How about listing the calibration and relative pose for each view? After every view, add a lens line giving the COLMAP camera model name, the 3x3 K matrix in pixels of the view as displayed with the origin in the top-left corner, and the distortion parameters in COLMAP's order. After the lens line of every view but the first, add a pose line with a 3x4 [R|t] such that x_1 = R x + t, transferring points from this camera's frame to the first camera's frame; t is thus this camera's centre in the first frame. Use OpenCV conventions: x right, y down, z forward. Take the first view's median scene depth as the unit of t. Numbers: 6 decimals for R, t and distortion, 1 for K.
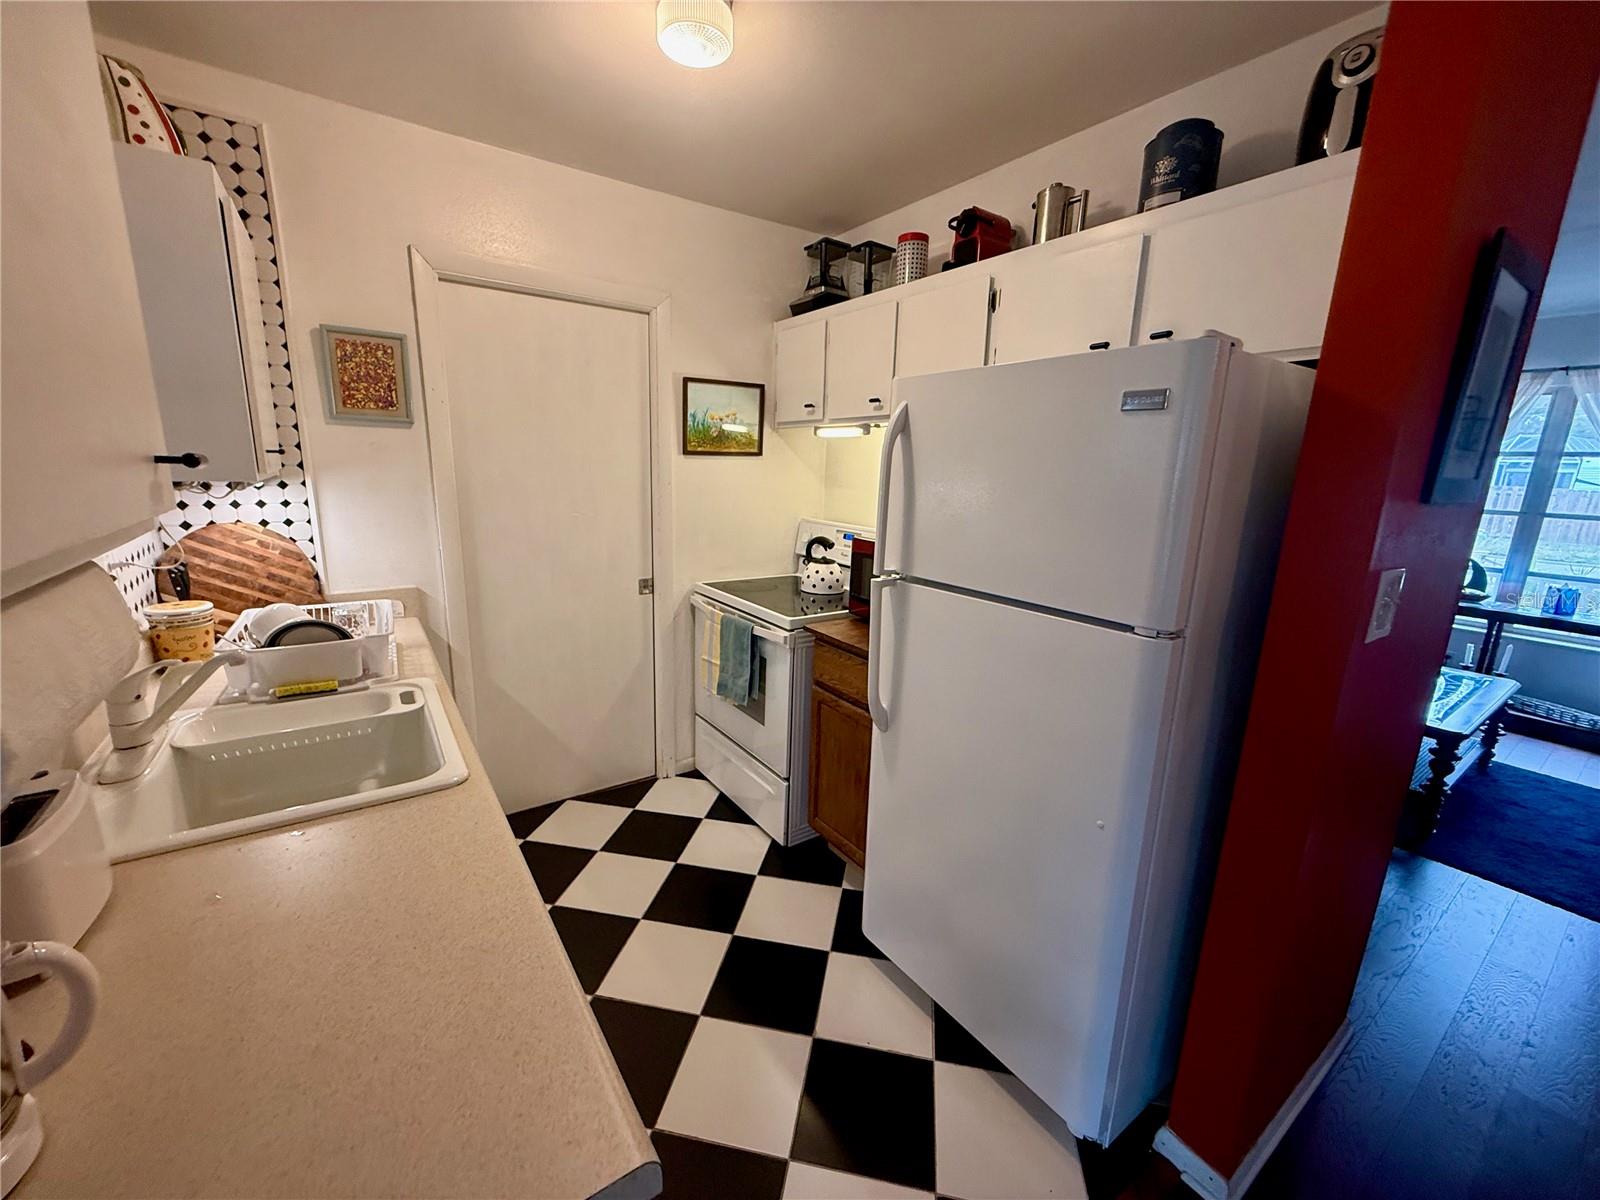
lens RADIAL K [[634.9, 0, 796.5], [0, 634.9, 599.3], [0, 0, 1]] dist [0.001476, -0.000035]
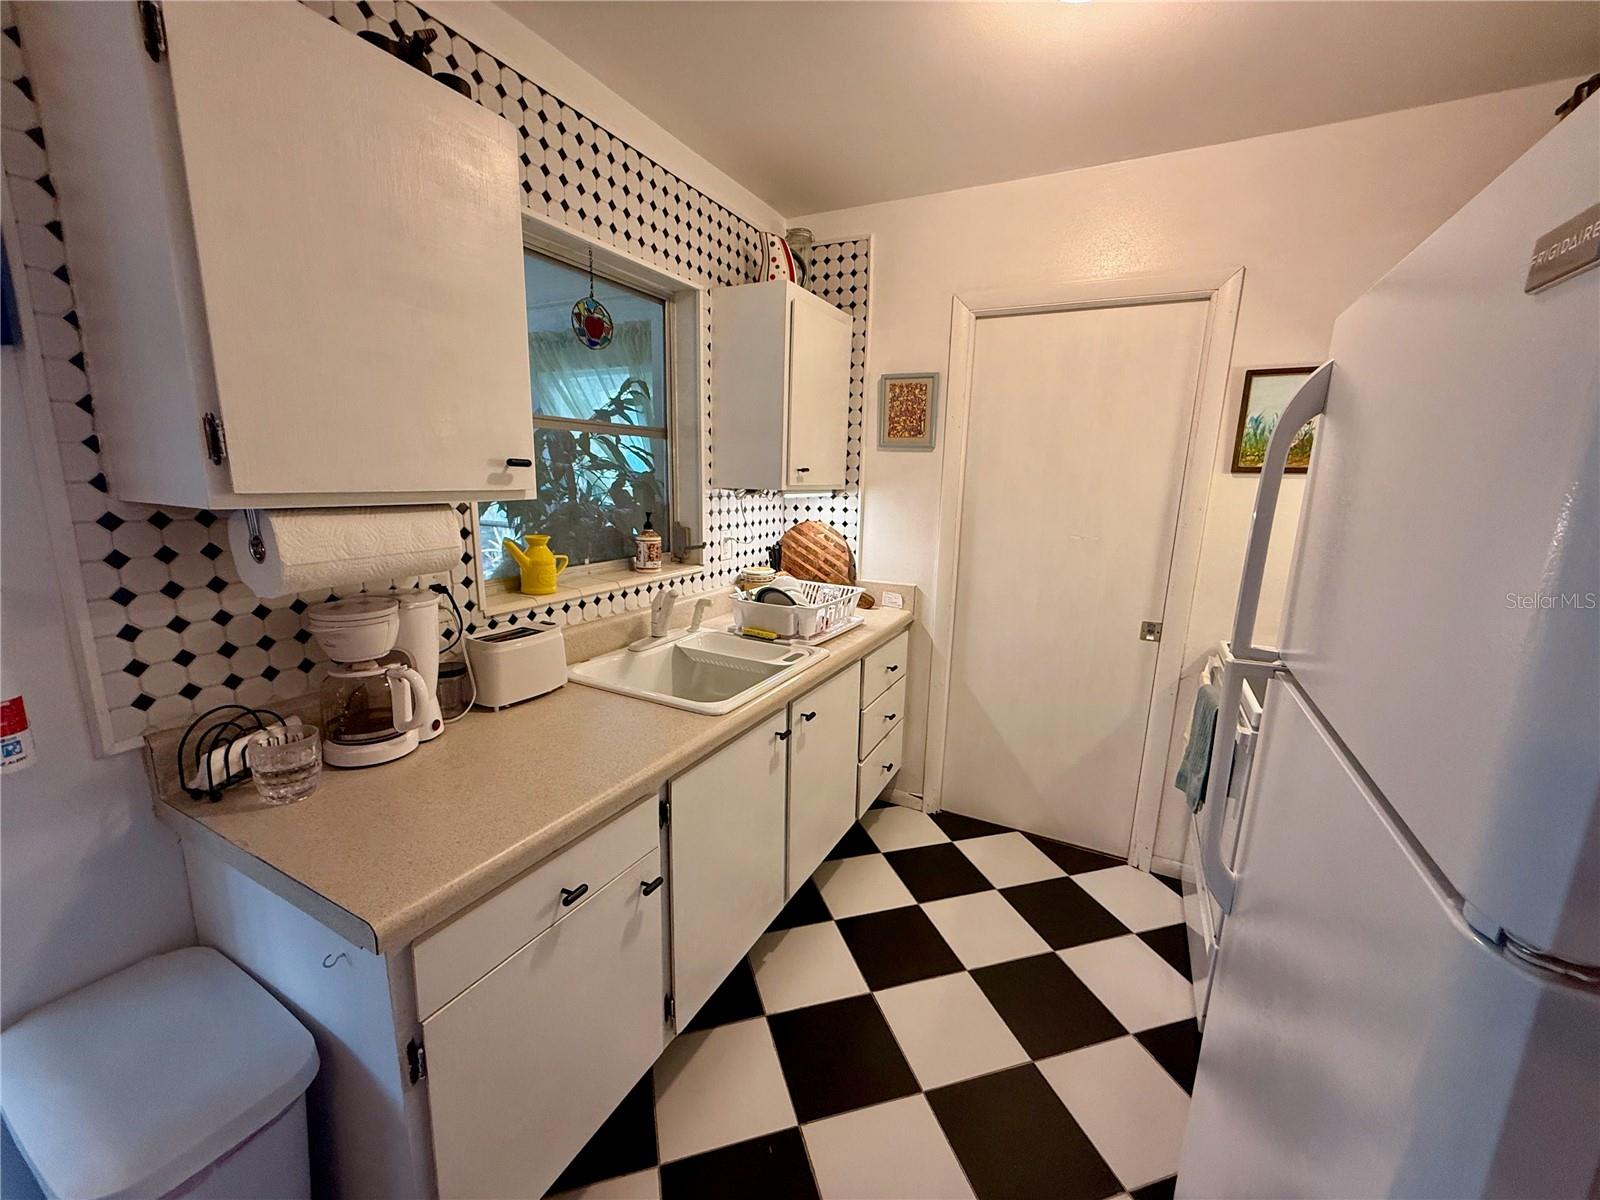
lens RADIAL K [[634.9, 0, 796.5], [0, 634.9, 599.3], [0, 0, 1]] dist [0.001476, -0.000035]
pose [[0.470530, 0.158029, -0.868118, 0.361407], [-0.199249, 0.977450, 0.069935, -0.037840], [0.859593, 0.140065, 0.491407, 0.267257]]
